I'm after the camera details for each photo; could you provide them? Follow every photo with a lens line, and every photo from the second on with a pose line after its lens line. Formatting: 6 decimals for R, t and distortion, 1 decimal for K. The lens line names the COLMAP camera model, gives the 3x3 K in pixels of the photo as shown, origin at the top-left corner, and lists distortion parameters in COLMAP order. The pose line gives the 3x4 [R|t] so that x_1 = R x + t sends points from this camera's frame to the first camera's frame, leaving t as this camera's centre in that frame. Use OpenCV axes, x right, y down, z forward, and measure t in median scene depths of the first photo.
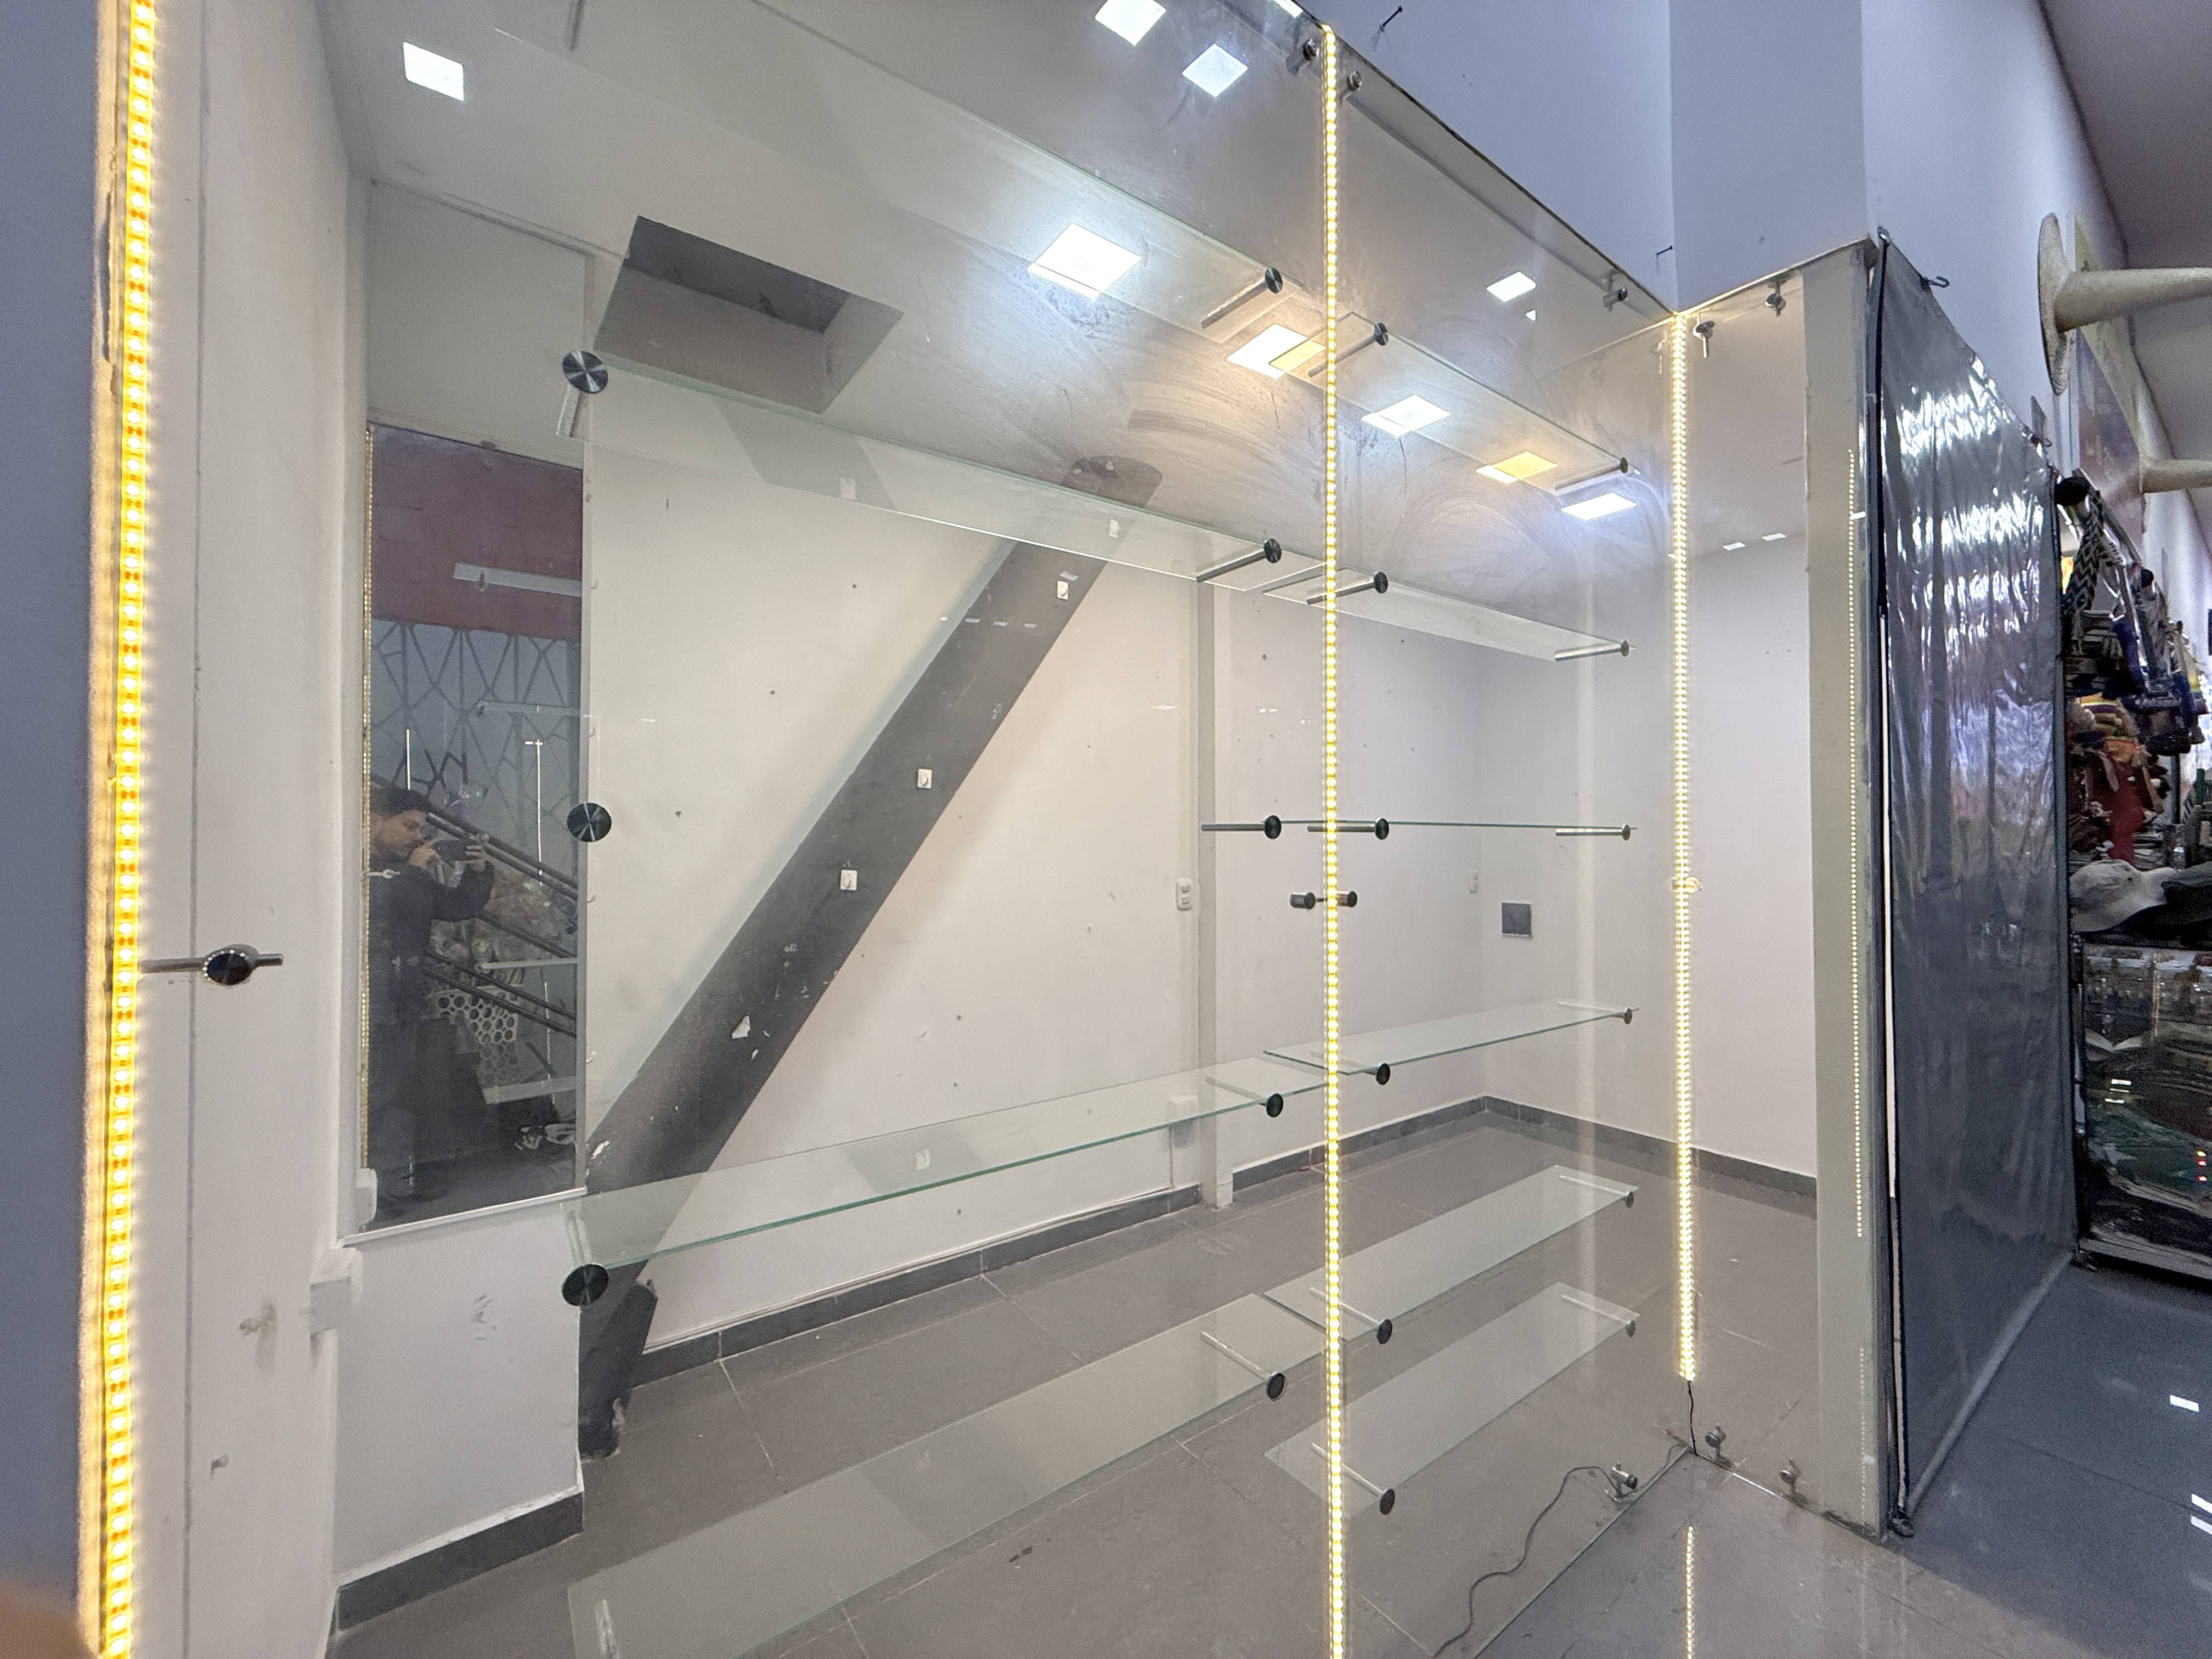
lens RADIAL K [[876.2, 0, 1098.5], [0, 876.2, 829.0], [0, 0, 1]] dist [-0.001704, 0.000031]
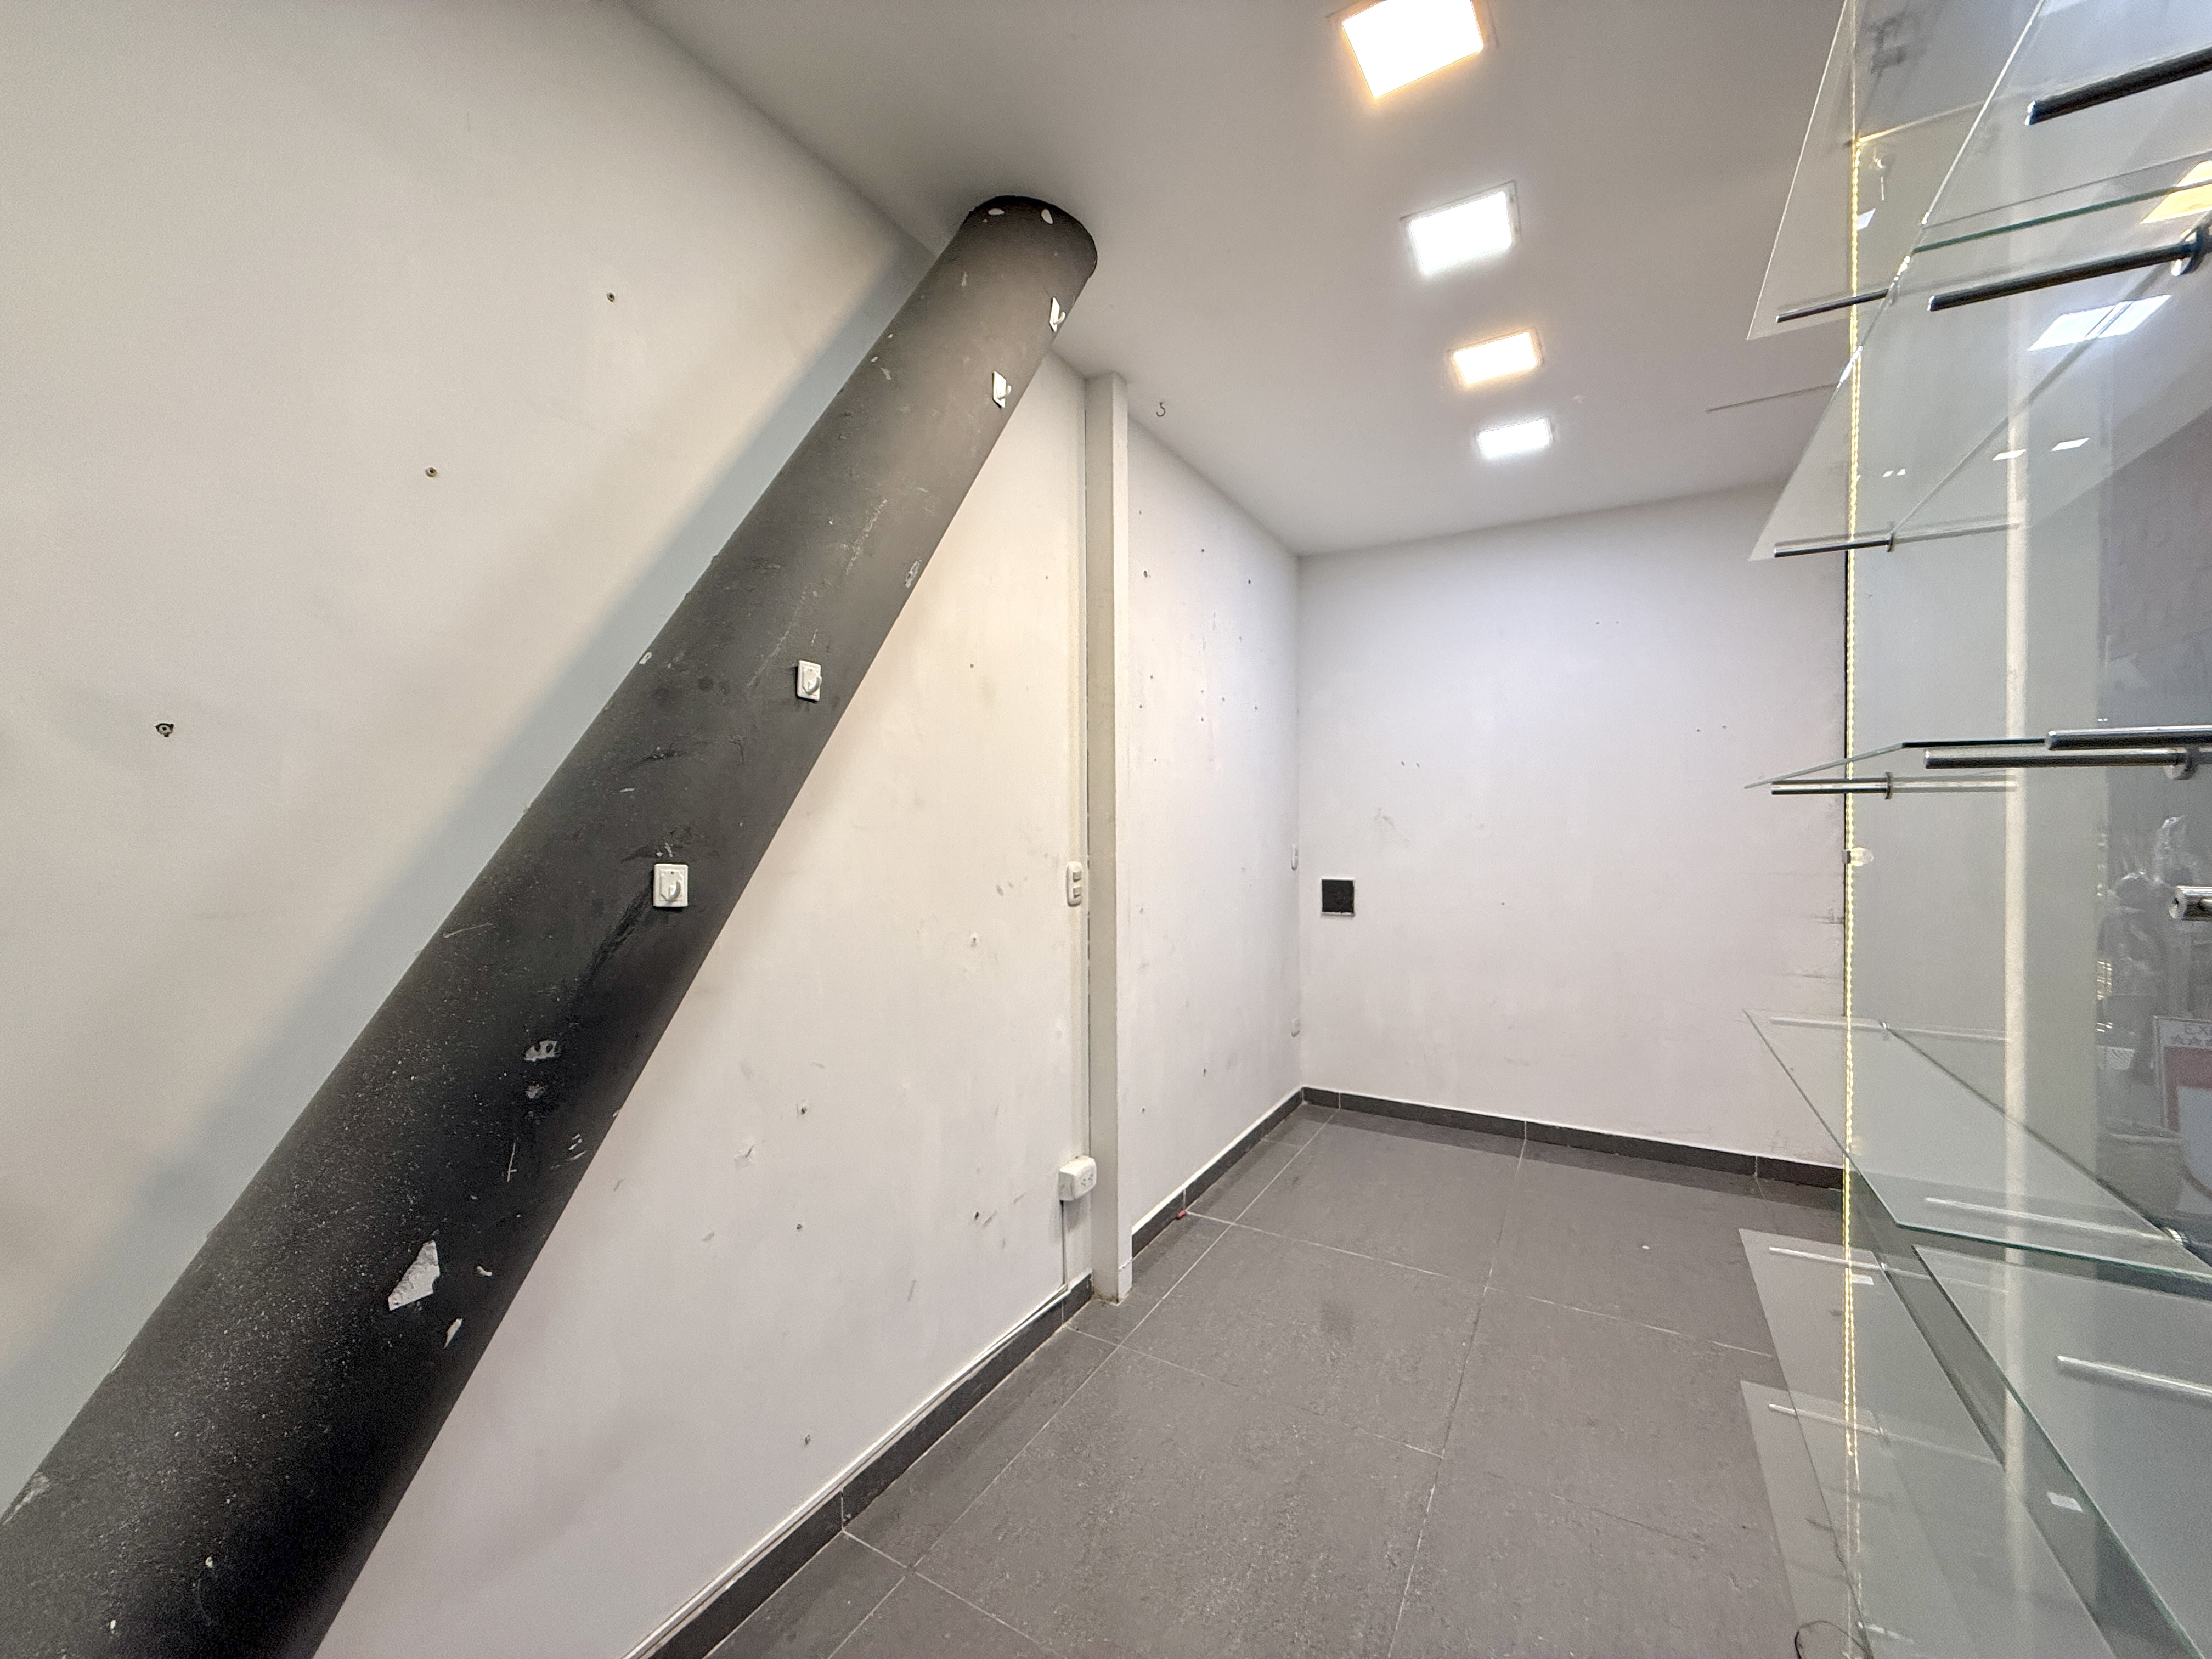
lens RADIAL K [[876.2, 0, 1097.4], [0, 876.2, 828.0], [0, 0, 1]] dist [-0.001704, 0.000031]
pose [[0.913876, -0.007566, 0.405923, -0.183085], [-0.001846, 0.999739, 0.022789, 0.012010], [-0.405989, -0.021576, 0.913623, 0.335902]]
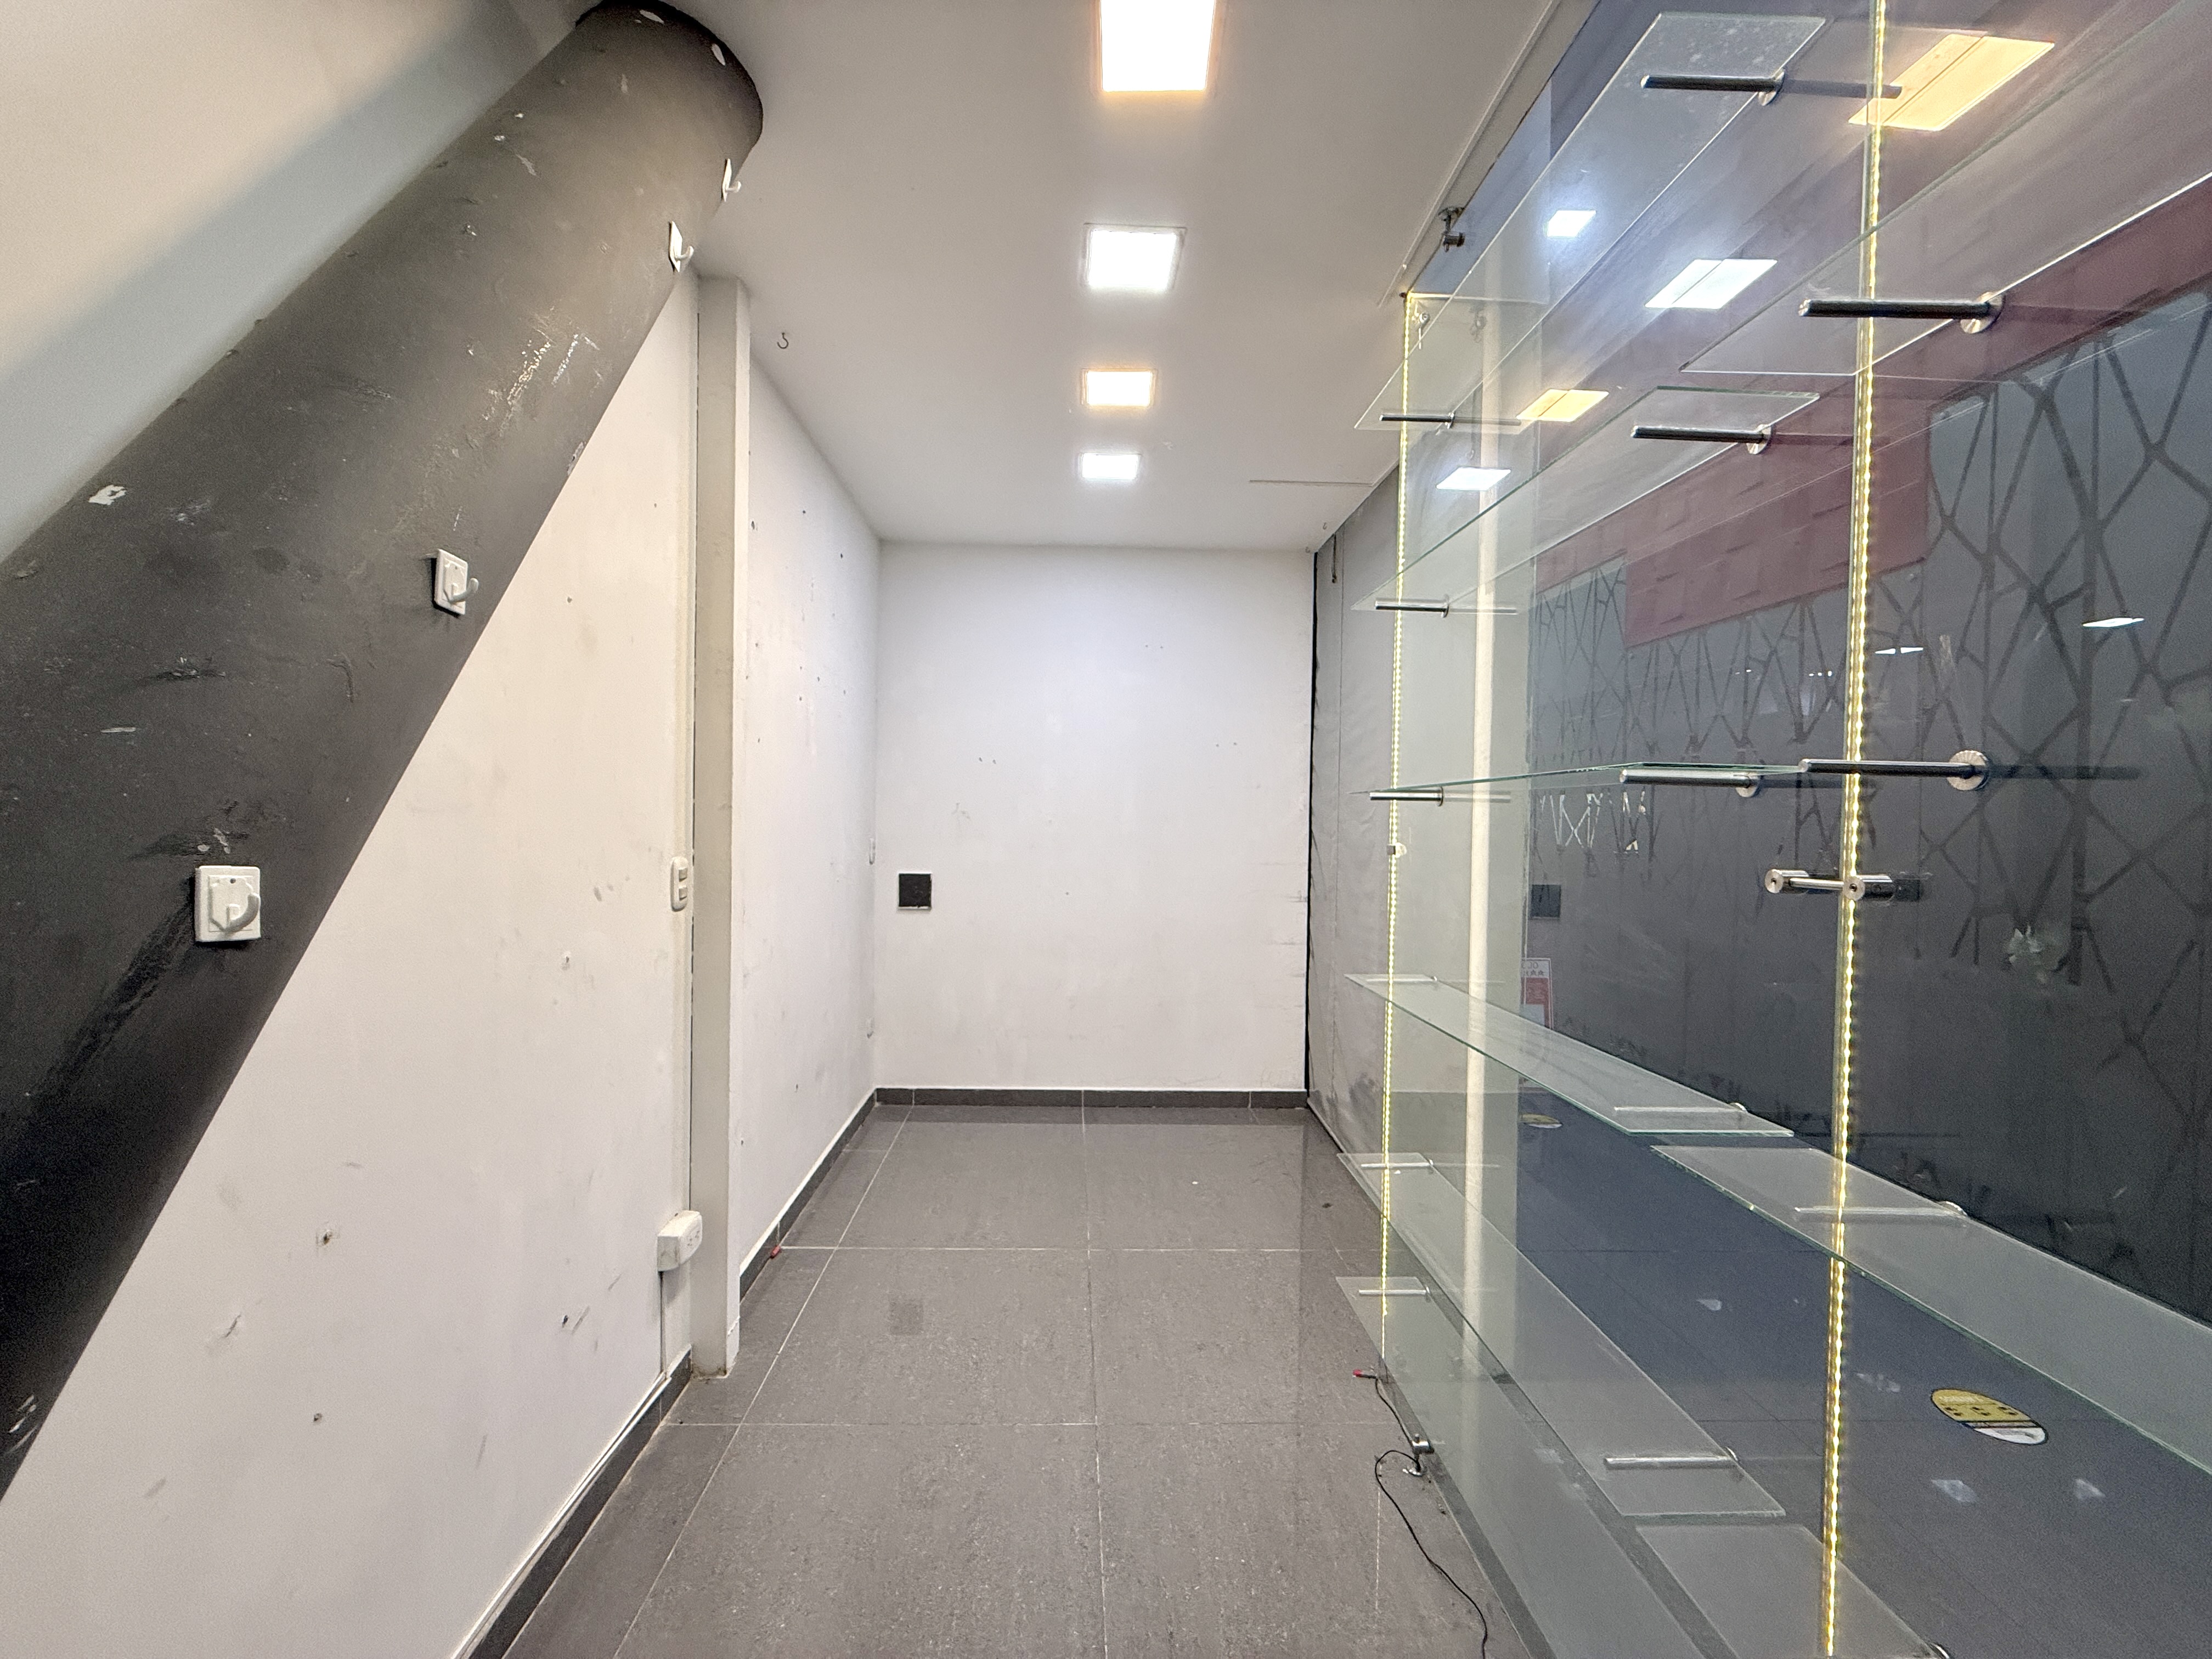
lens RADIAL K [[876.2, 0, 1095.3], [0, 876.2, 827.5], [0, 0, 1]] dist [-0.001704, 0.000031]
pose [[0.558818, -0.000740, 0.829290, -0.244891], [-0.029403, 0.999353, 0.020705, 0.015709], [-0.828769, -0.035954, 0.558435, 0.439590]]
